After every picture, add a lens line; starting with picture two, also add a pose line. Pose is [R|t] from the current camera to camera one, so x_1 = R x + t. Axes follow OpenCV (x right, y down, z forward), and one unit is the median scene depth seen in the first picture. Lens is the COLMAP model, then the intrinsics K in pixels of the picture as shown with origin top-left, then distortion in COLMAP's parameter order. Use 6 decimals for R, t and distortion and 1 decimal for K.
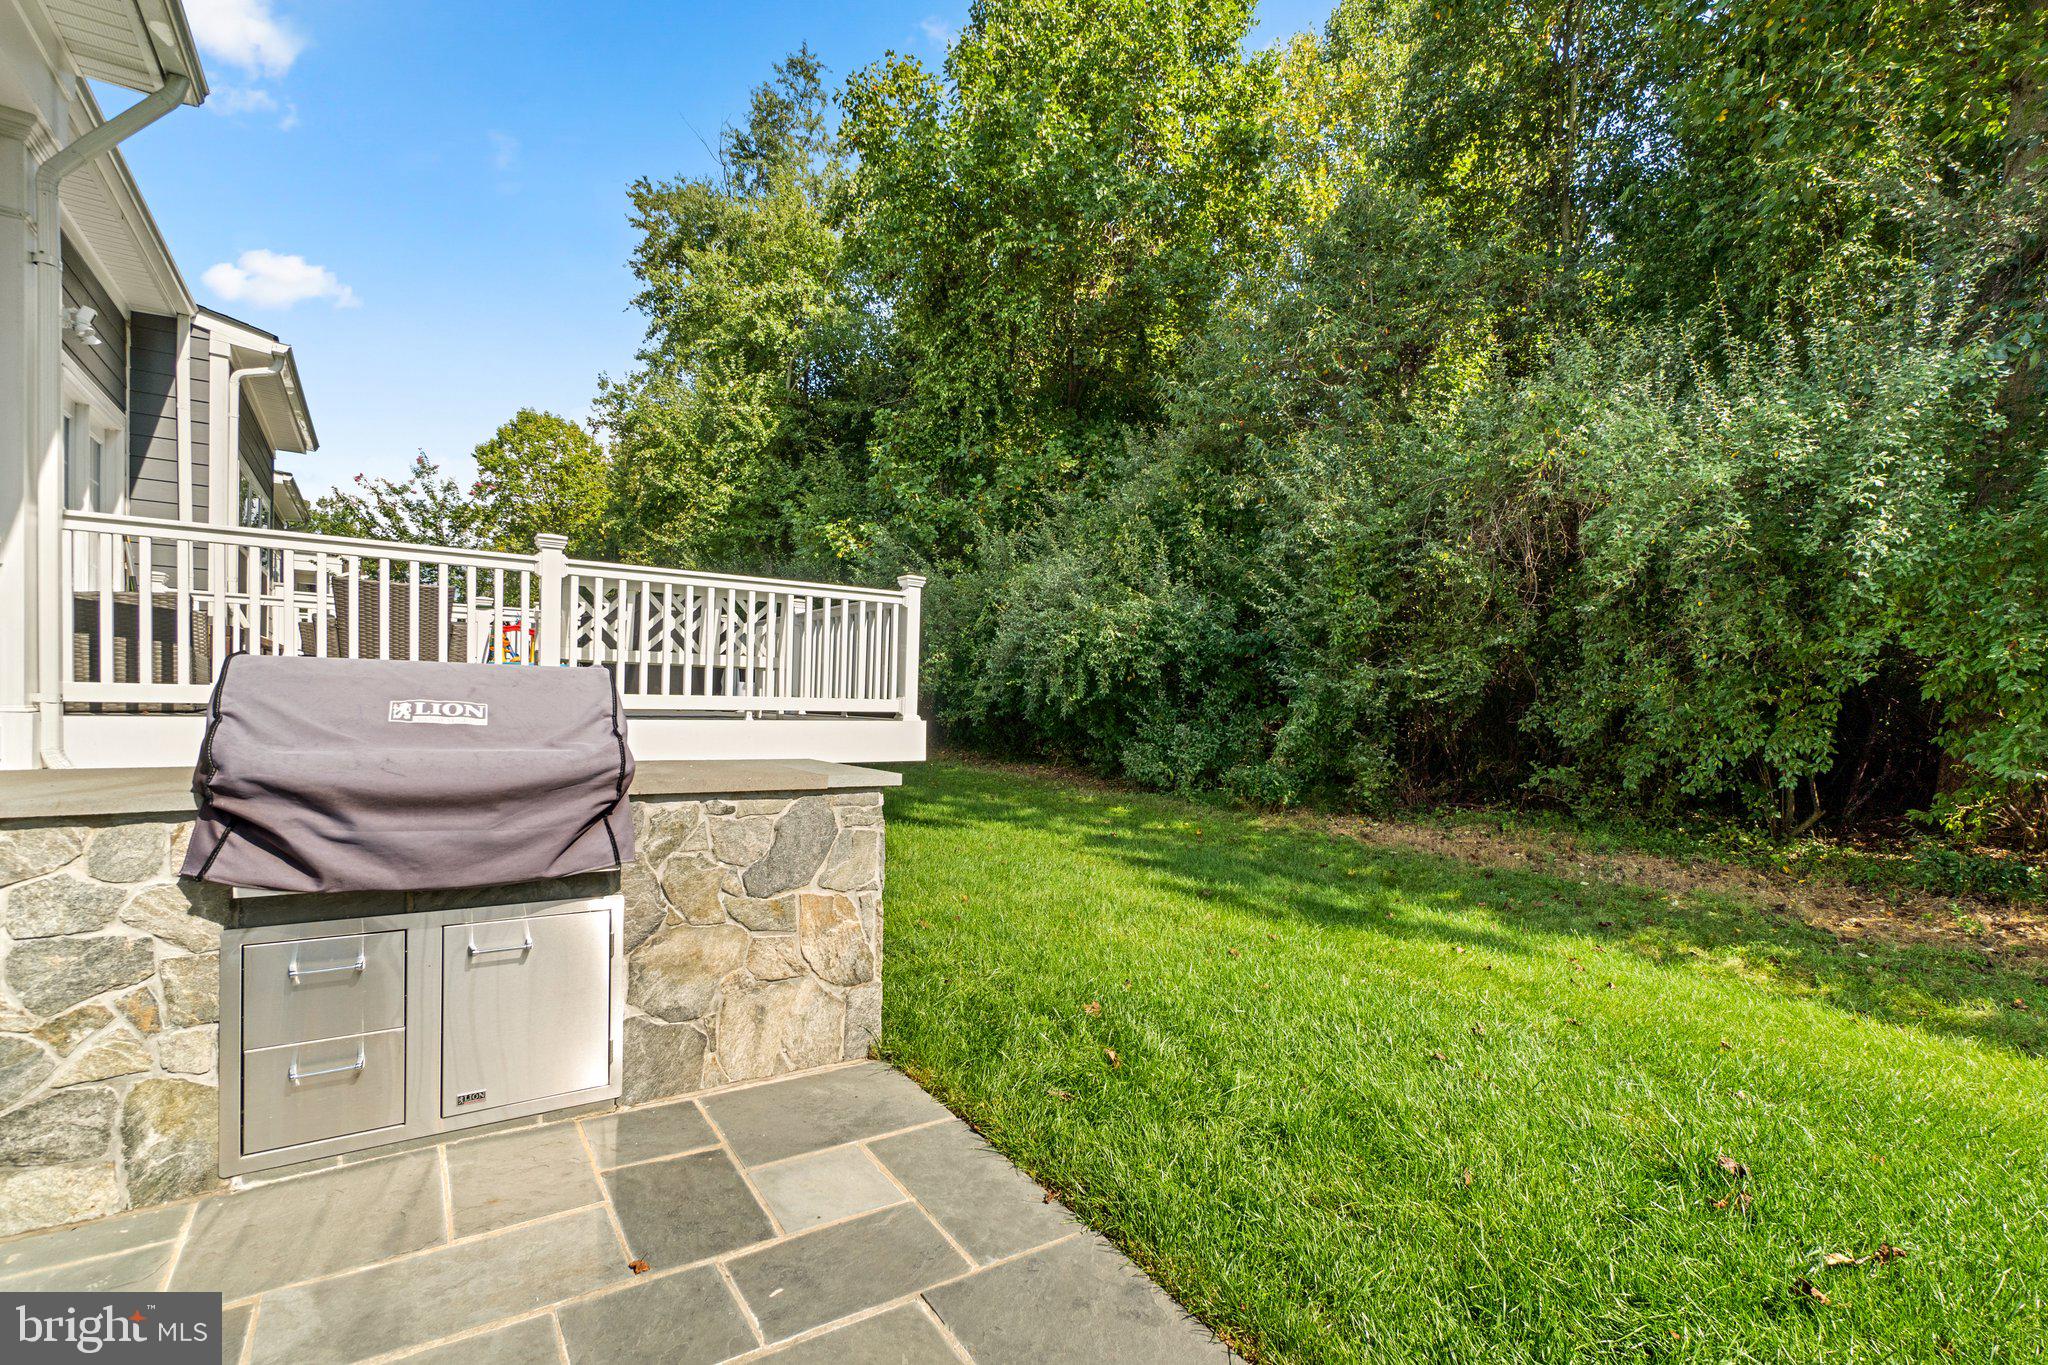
lens RADIAL K [[925.6, 0, 1034.6], [0, 925.6, 722.2], [0, 0, 1]] dist [-0.002879, 0.000454]
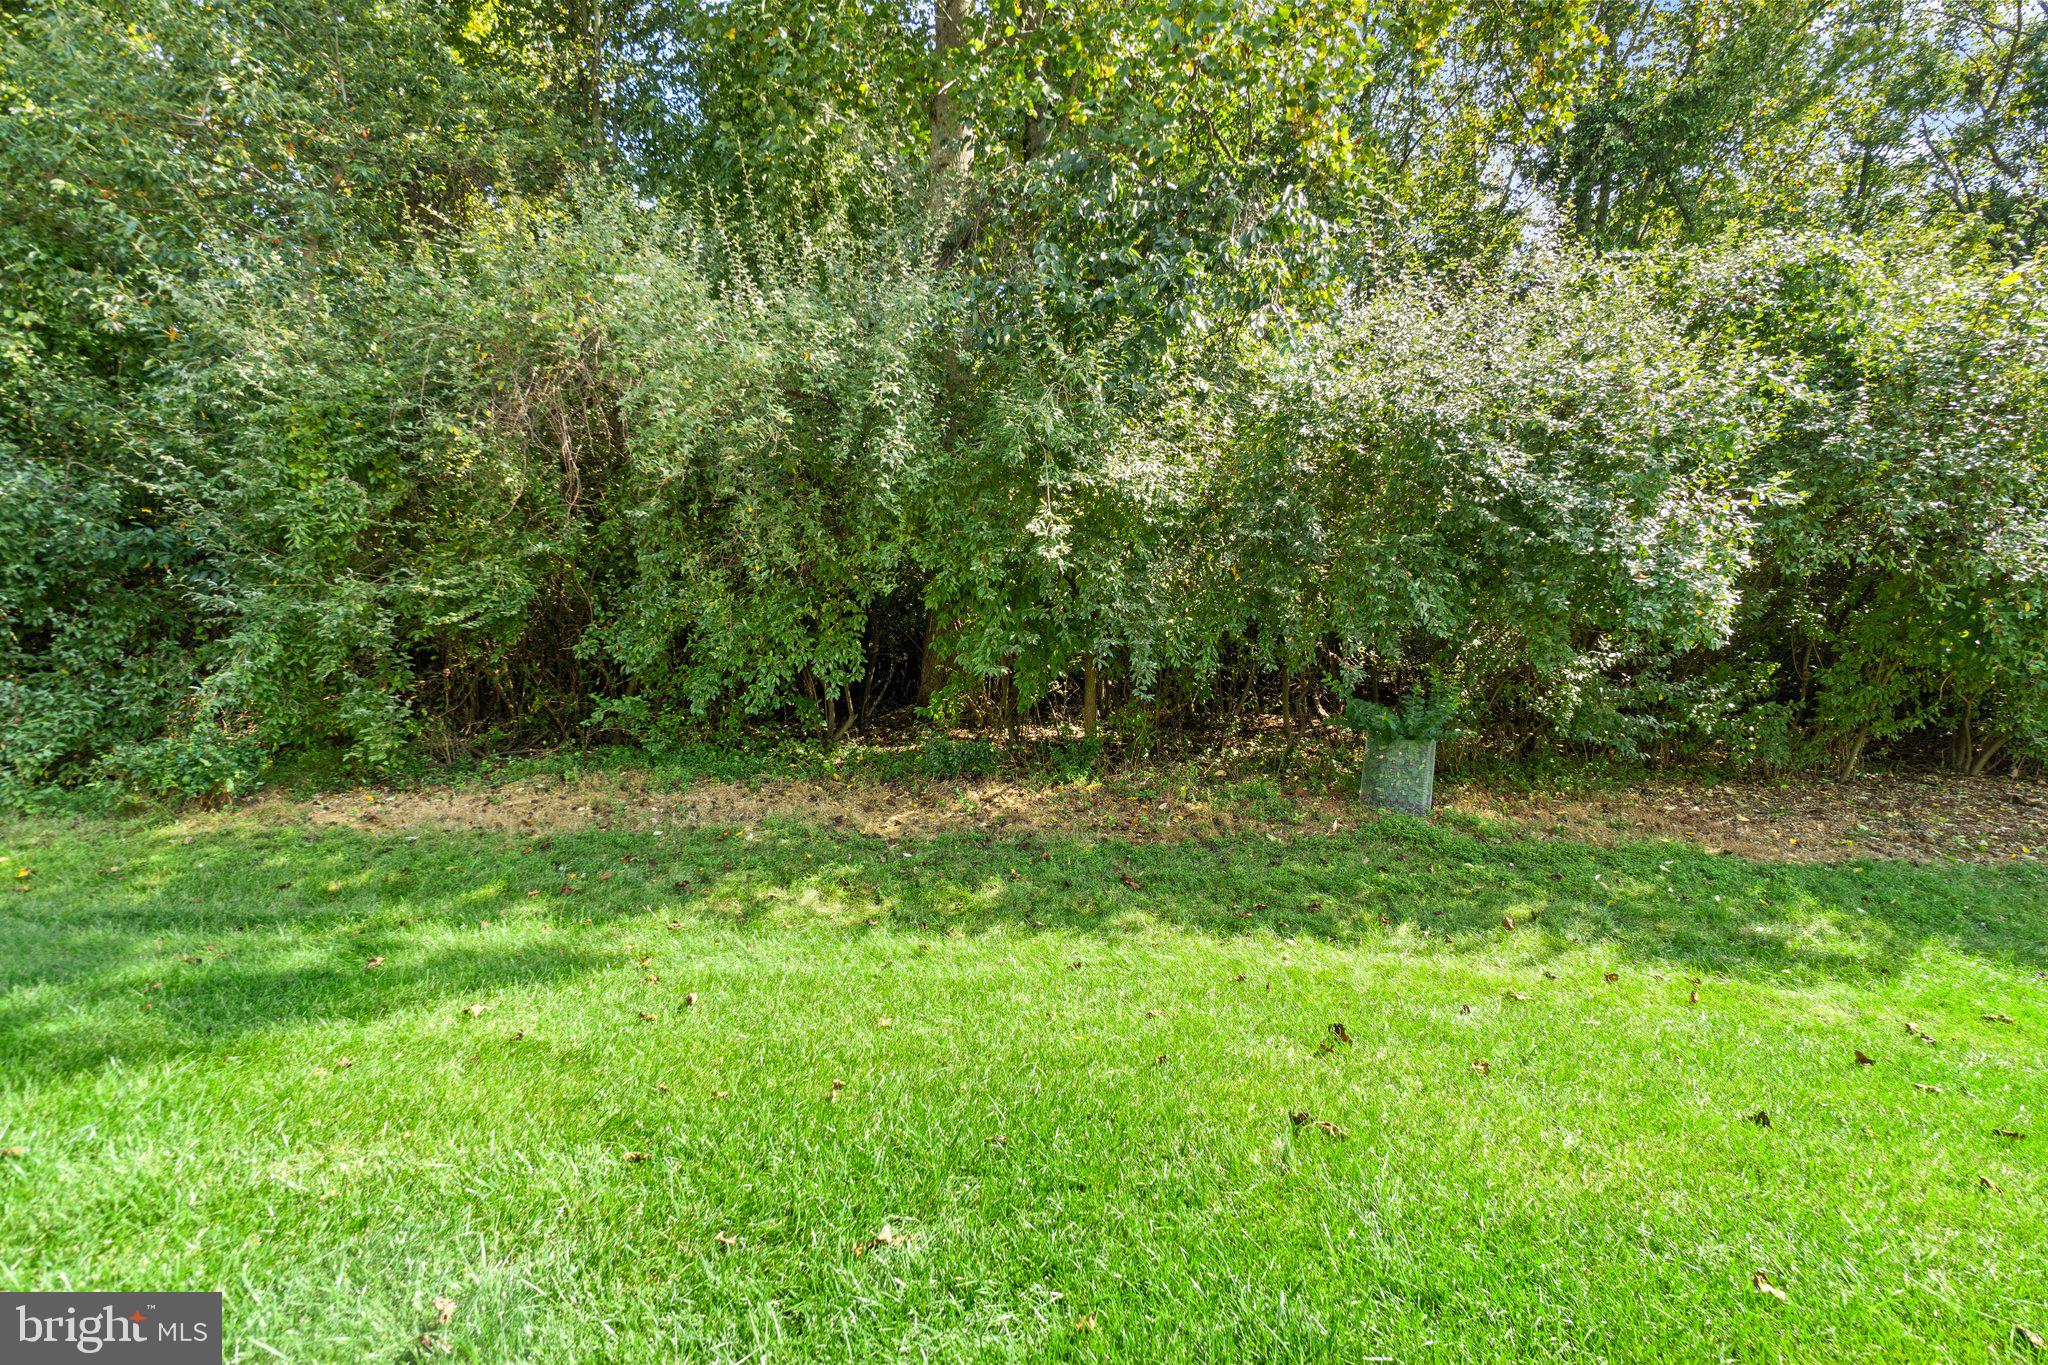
lens RADIAL K [[925.6, 0, 1023.3], [0, 925.6, 684.9], [0, 0, 1]] dist [-0.002879, 0.000454]
pose [[0.610568, -0.082207, 0.787686, 0.121276], [0.051577, 0.996614, 0.064032, 0.000445], [-0.790282, 0.001531, 0.612741, 0.182831]]
